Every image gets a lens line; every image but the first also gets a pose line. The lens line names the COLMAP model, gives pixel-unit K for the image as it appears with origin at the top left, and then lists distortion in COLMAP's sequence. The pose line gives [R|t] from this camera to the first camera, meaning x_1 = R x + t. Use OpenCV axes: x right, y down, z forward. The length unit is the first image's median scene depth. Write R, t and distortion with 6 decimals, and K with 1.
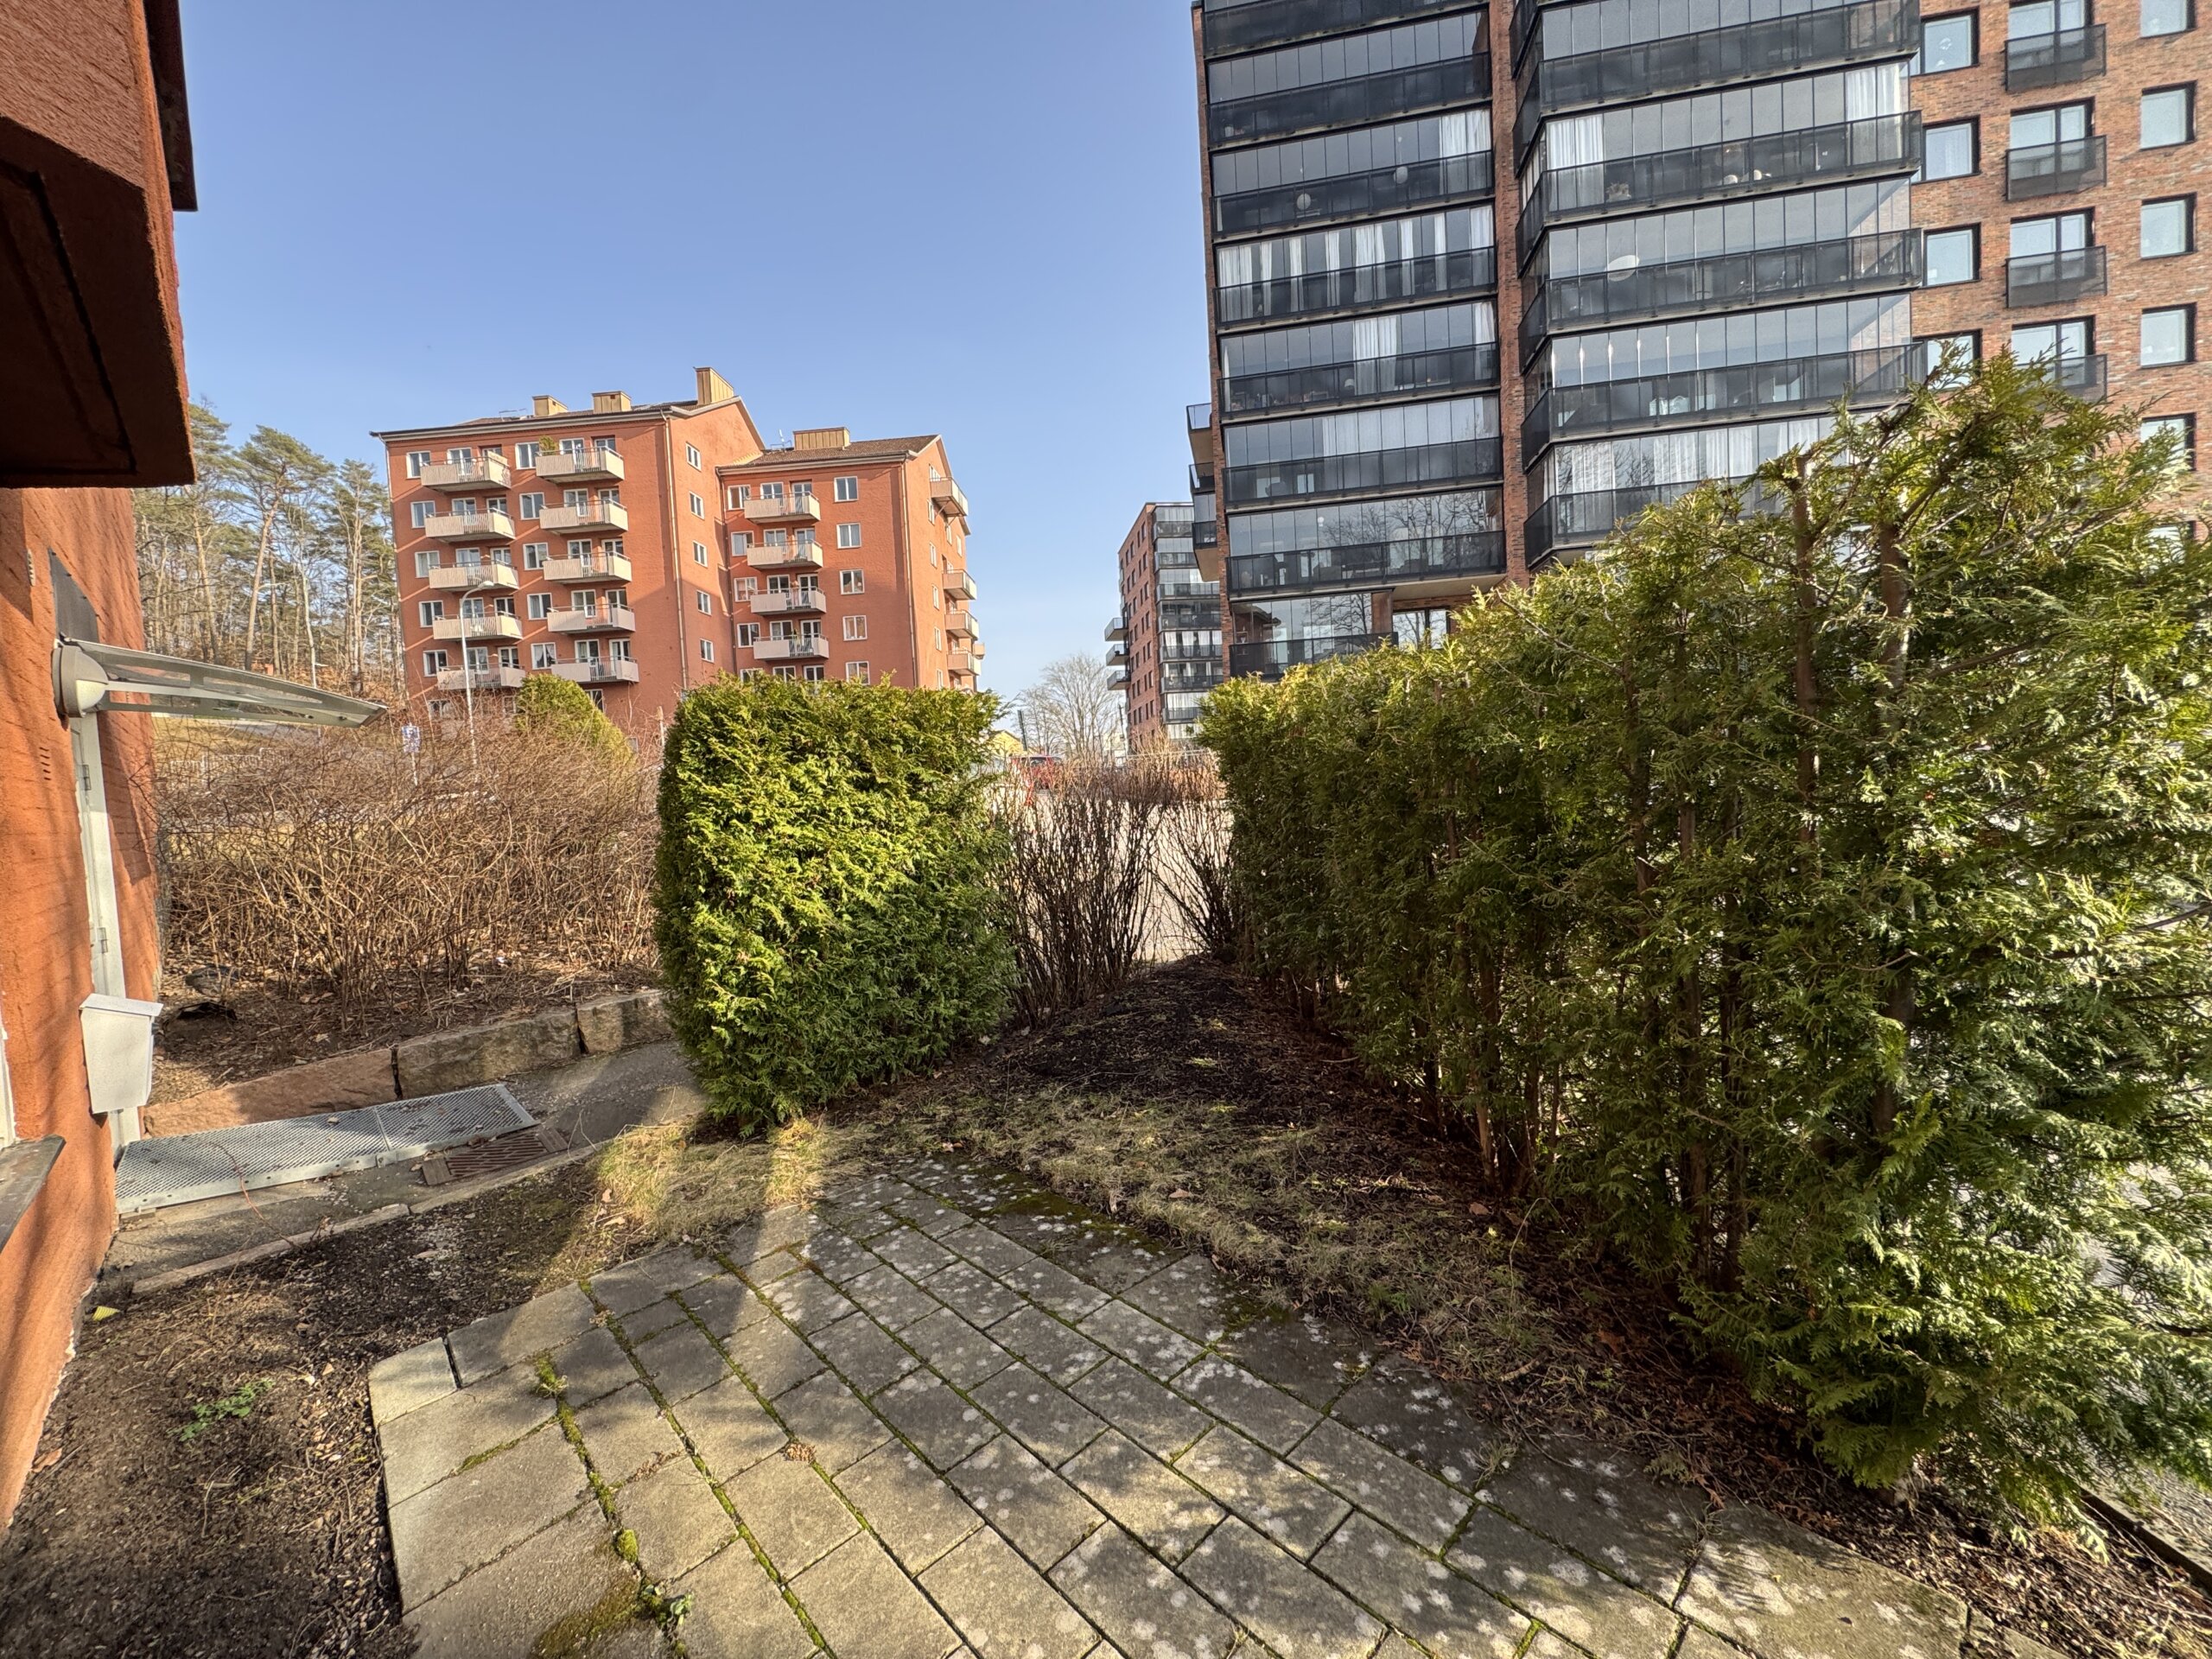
lens RADIAL K [[880.3, 0, 1103.1], [0, 880.3, 829.1], [0, 0, 1]] dist [-0.002438, 0.000457]
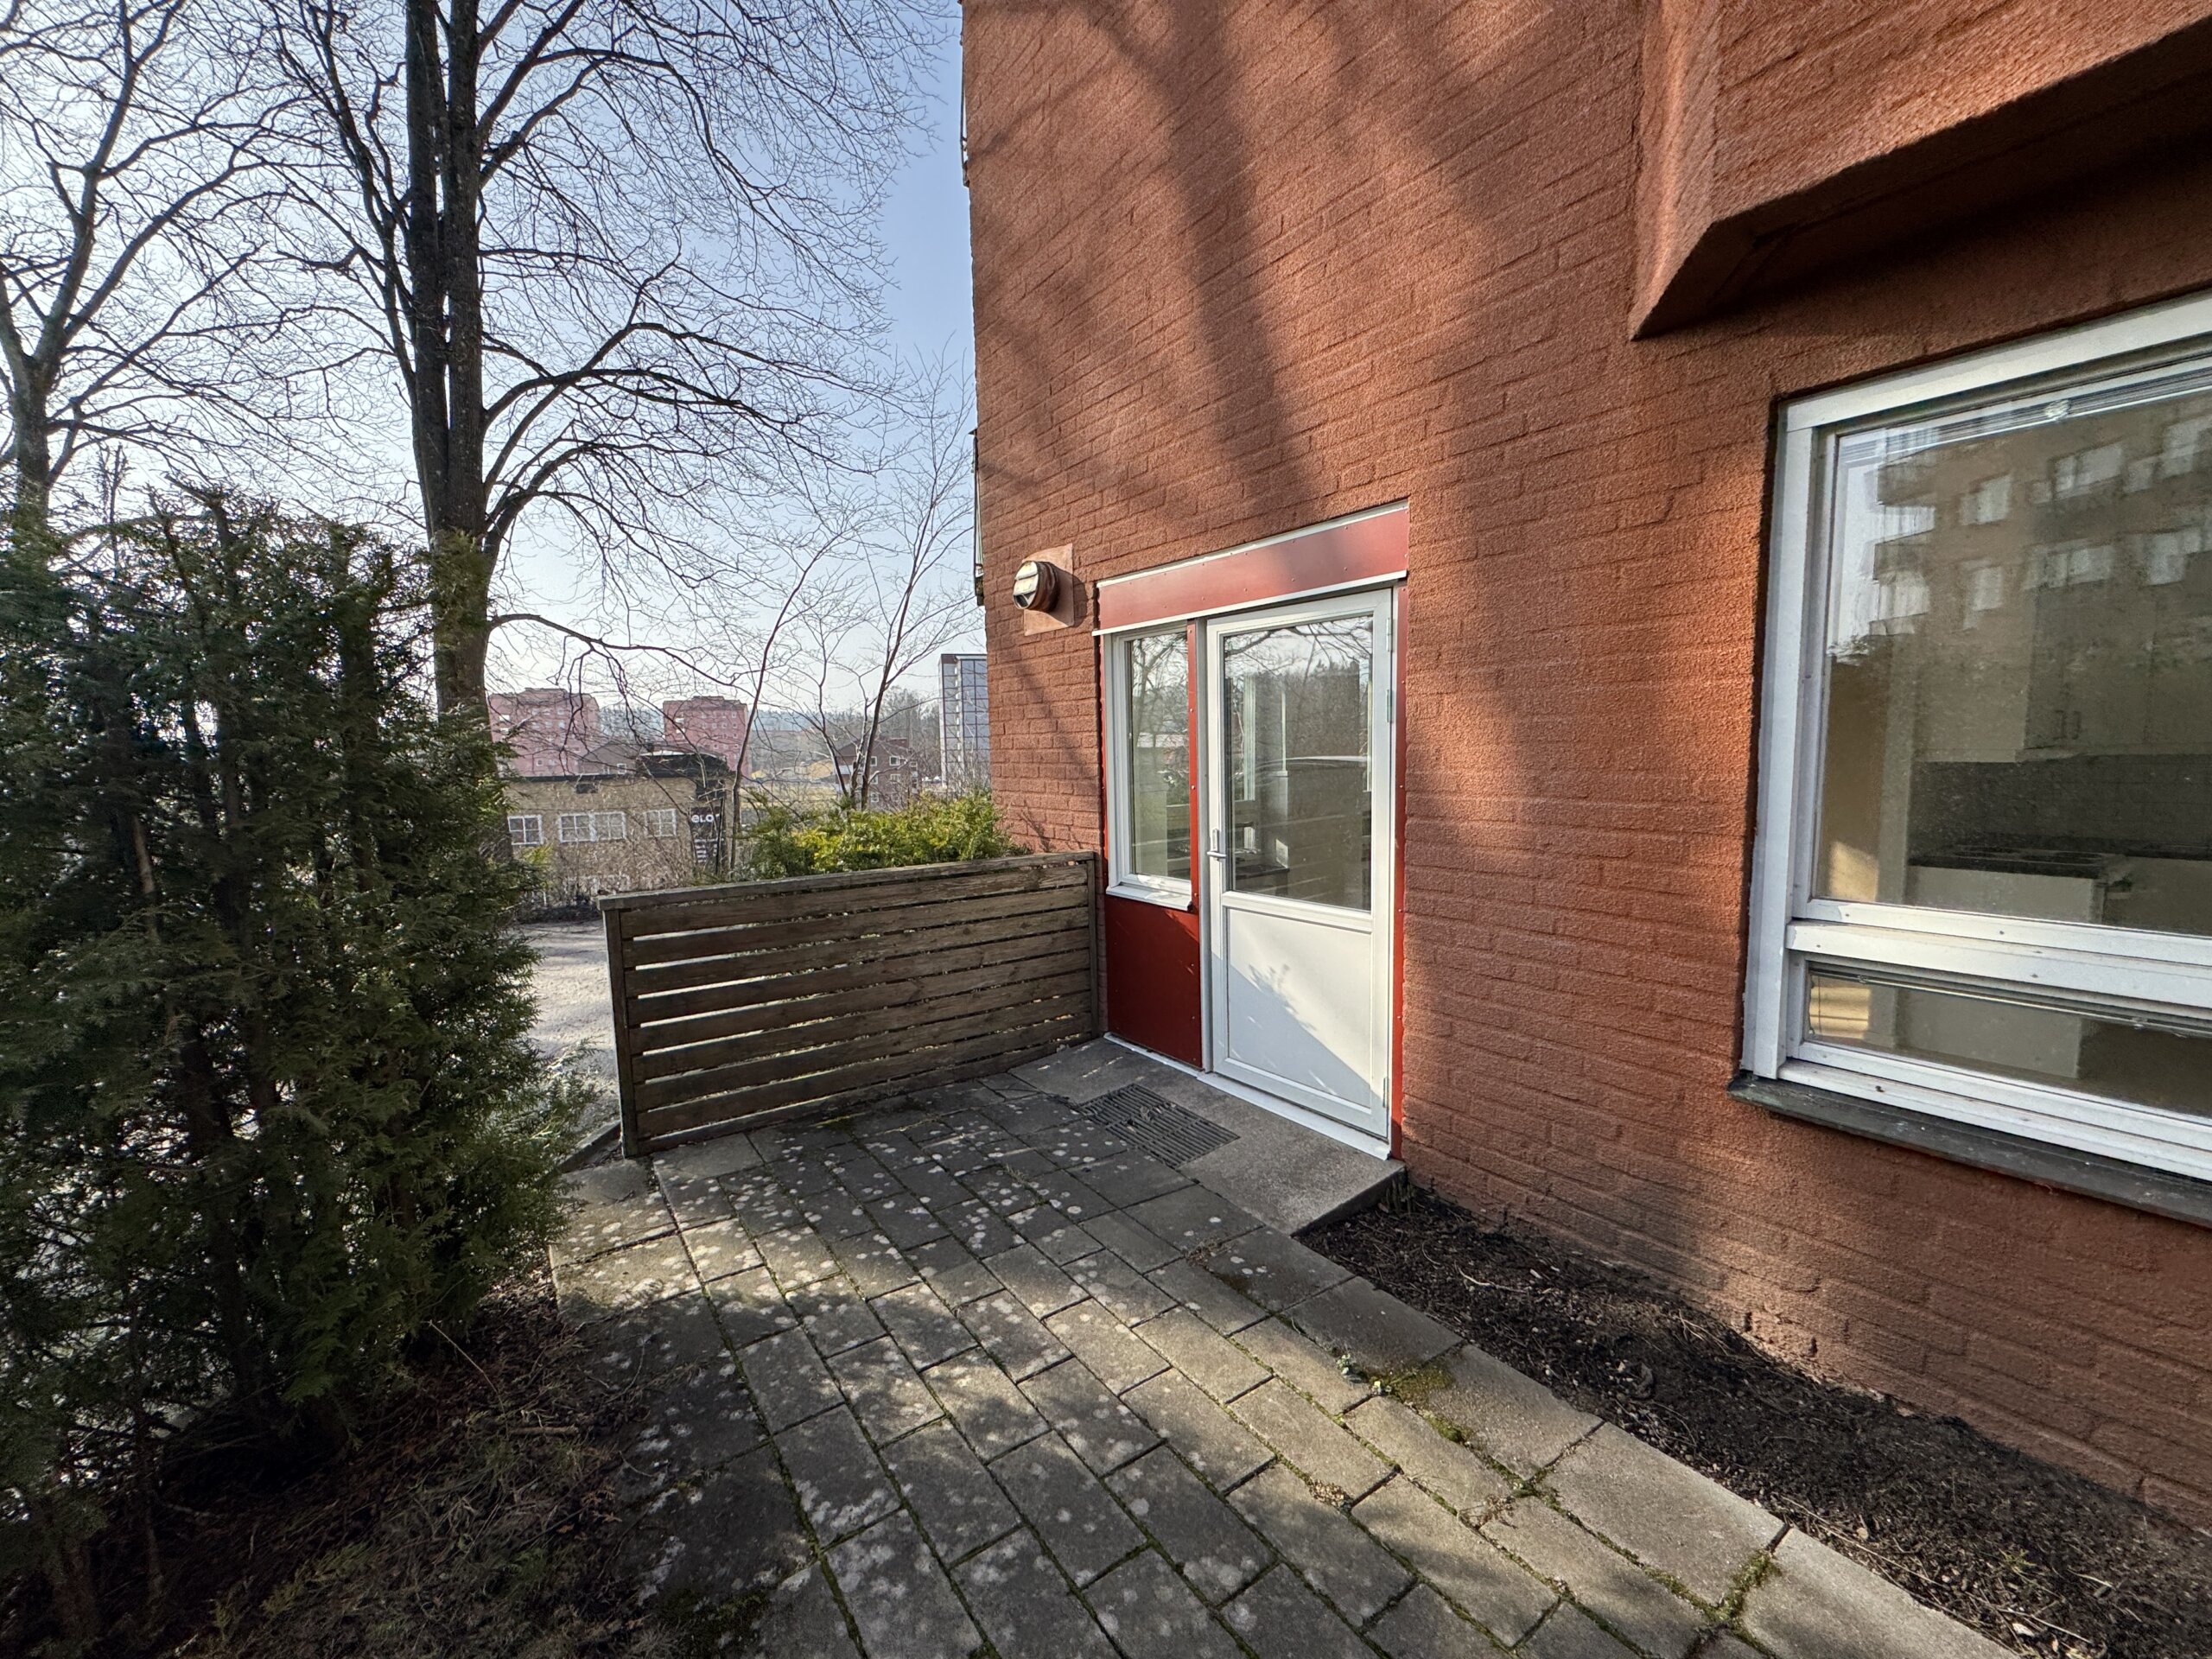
lens RADIAL K [[880.3, 0, 1103.1], [0, 880.3, 829.1], [0, 0, 1]] dist [-0.002438, 0.000457]
pose [[-0.989963, 0.058093, 0.128838, -0.281397], [0.074306, 0.989392, 0.124830, -0.094434], [-0.120220, 0.133151, -0.983777, 1.875112]]
